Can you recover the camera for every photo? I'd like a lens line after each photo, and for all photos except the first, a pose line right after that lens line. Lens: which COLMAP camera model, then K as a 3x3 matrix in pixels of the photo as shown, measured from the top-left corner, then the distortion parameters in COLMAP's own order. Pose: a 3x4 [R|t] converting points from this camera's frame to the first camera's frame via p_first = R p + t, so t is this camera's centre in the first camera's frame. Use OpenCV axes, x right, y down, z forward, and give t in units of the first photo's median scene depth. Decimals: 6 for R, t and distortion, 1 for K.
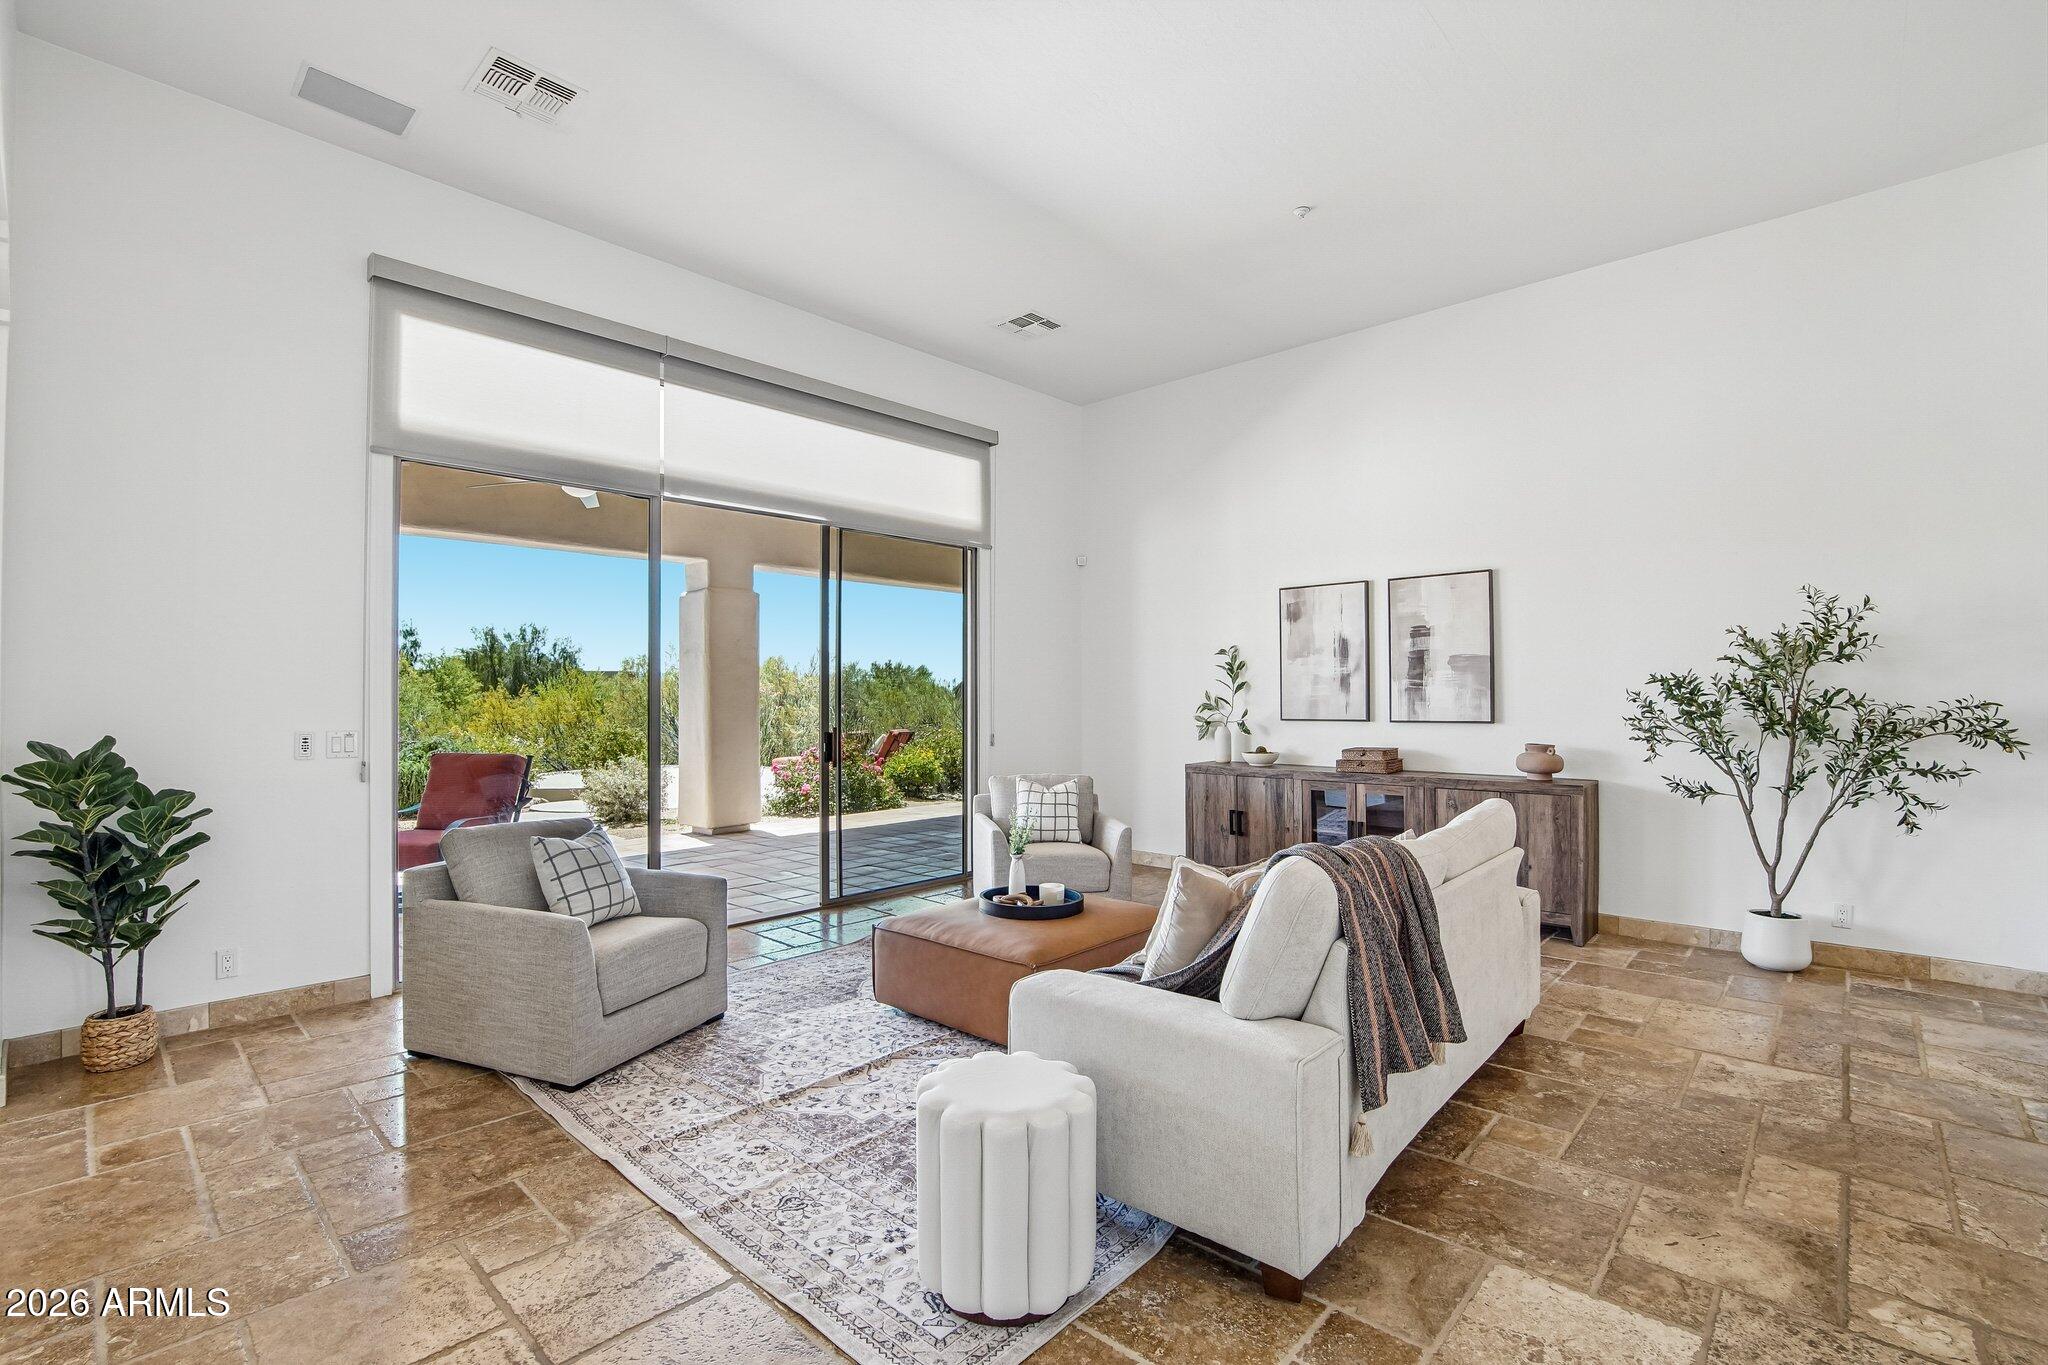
lens RADIAL K [[921.0, 0, 1019.4], [0, 921.0, 692.5], [0, 0, 1]] dist [-0.022117, 0.002568]
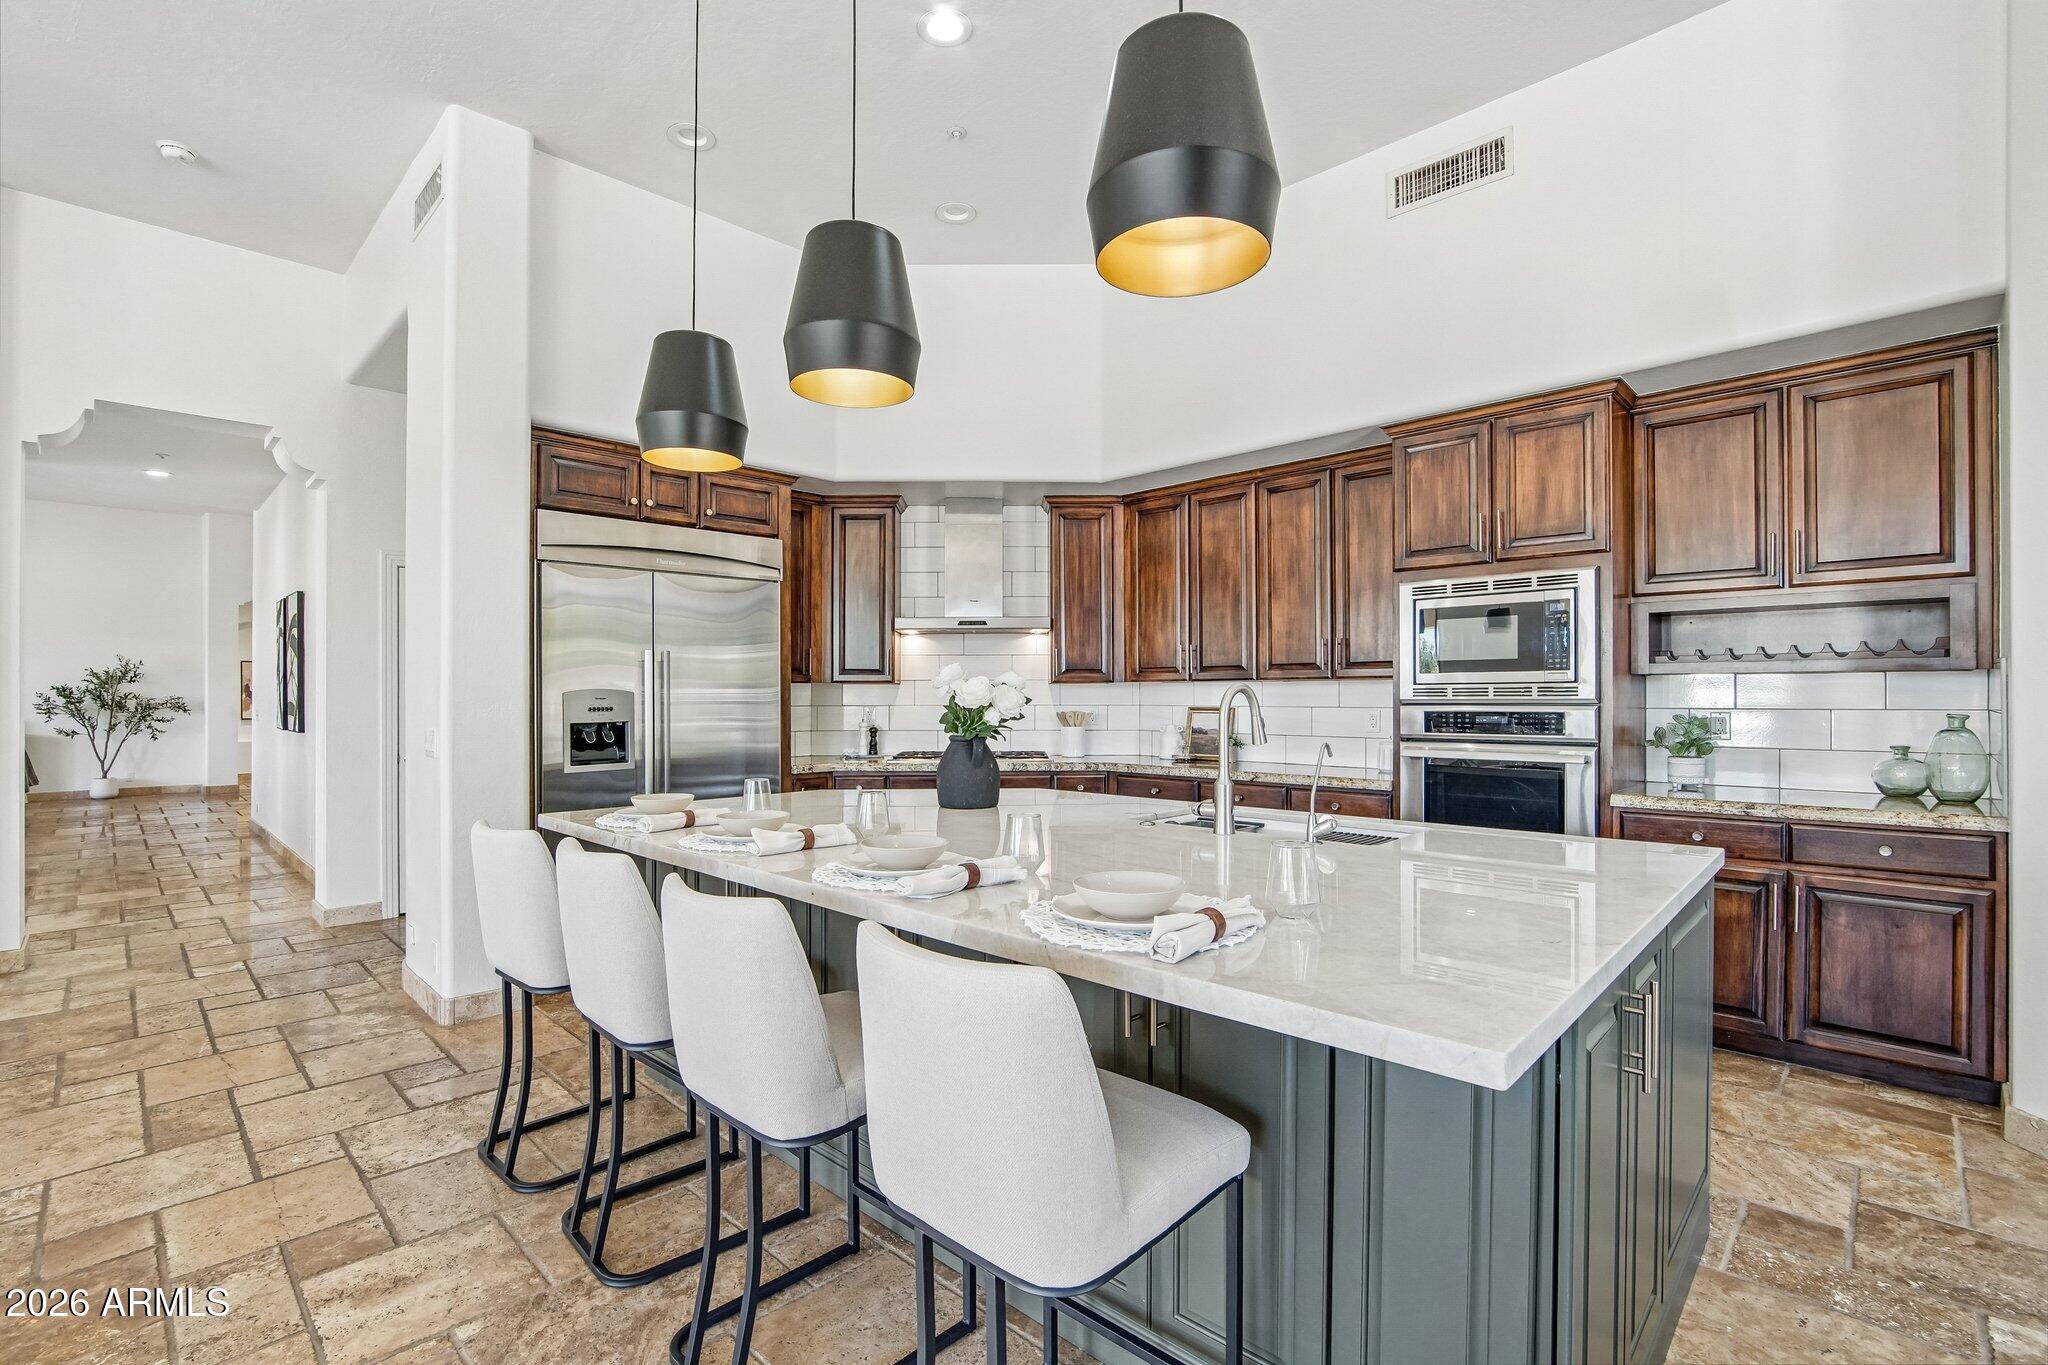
lens RADIAL K [[921.0, 0, 1011.9], [0, 921.0, 692.5], [0, 0, 1]] dist [-0.022117, 0.002568]
pose [[0.038734, 0.004065, 0.999241, -1.696323], [-0.007450, 0.999965, -0.003779, -0.013276], [-0.999222, -0.007298, 0.038763, -1.745133]]
